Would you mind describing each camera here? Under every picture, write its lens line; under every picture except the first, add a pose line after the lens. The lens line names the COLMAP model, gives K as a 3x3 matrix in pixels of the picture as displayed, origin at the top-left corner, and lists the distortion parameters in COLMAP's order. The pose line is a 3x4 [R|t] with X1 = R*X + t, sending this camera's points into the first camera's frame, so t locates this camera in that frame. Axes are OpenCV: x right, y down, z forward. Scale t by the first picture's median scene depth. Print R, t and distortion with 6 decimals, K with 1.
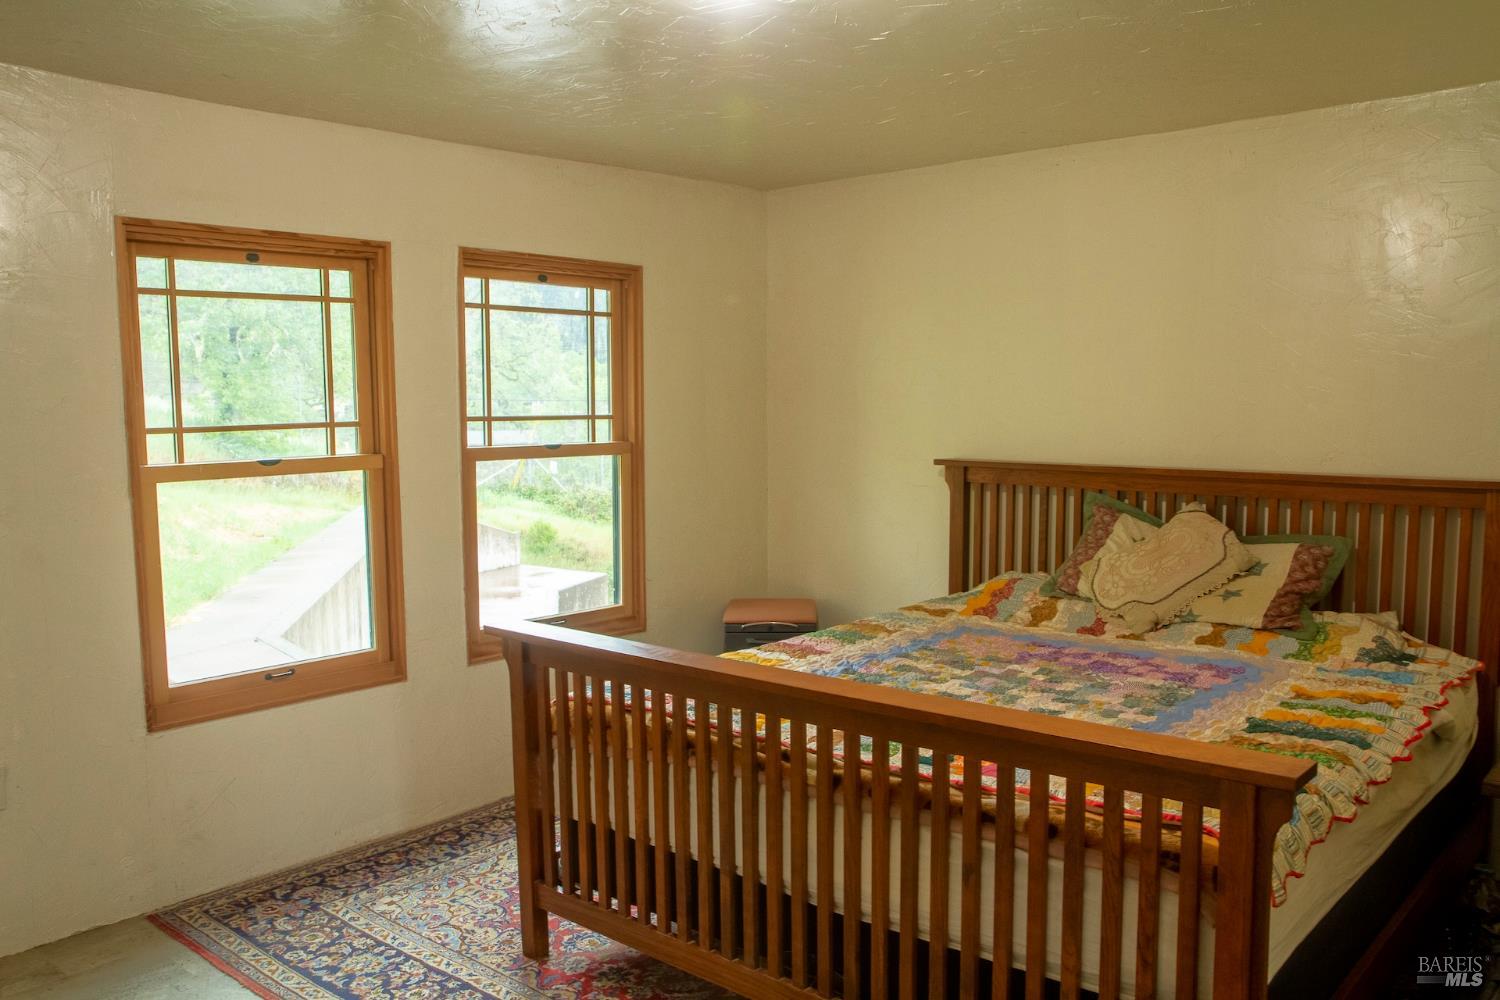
lens RADIAL K [[1190.3, 0, 750.0], [0, 1190.3, 518.3], [0, 0, 1]] dist [-0.098794, 0.116762]
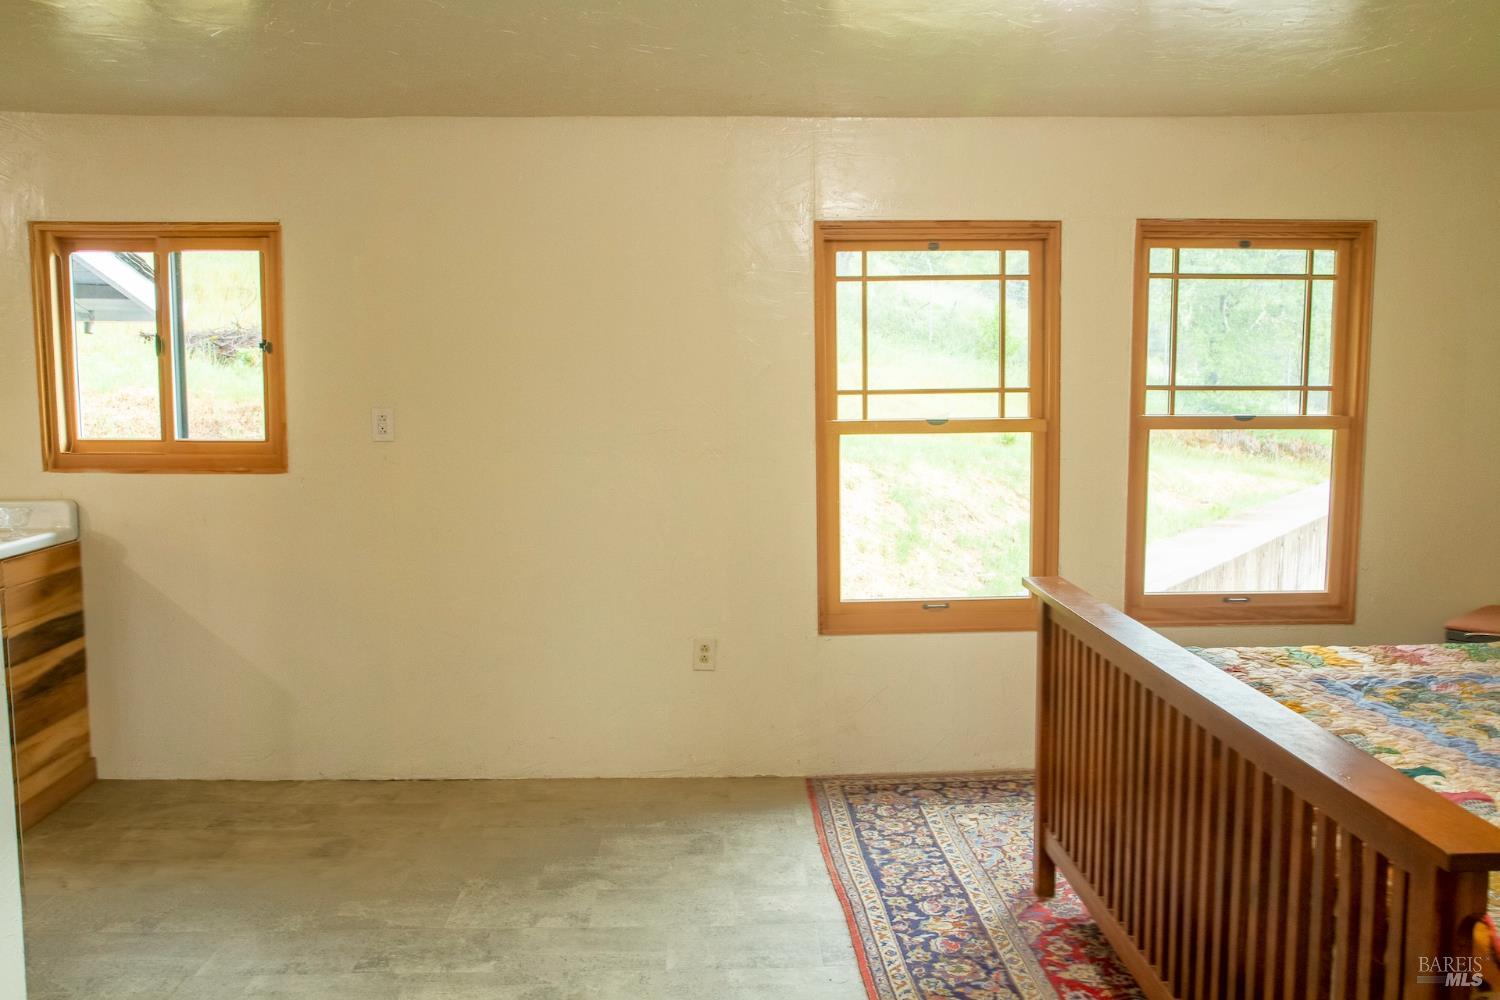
lens RADIAL K [[1207.2, 0, 747.5], [0, 1207.2, 516.8], [0, 0, 1]] dist [-0.098755, 0.114815]
pose [[0.693843, 0.090718, -0.714390, 0.333025], [-0.069529, 0.995838, 0.058929, -0.012050], [0.716762, 0.008784, 0.697262, 0.044201]]
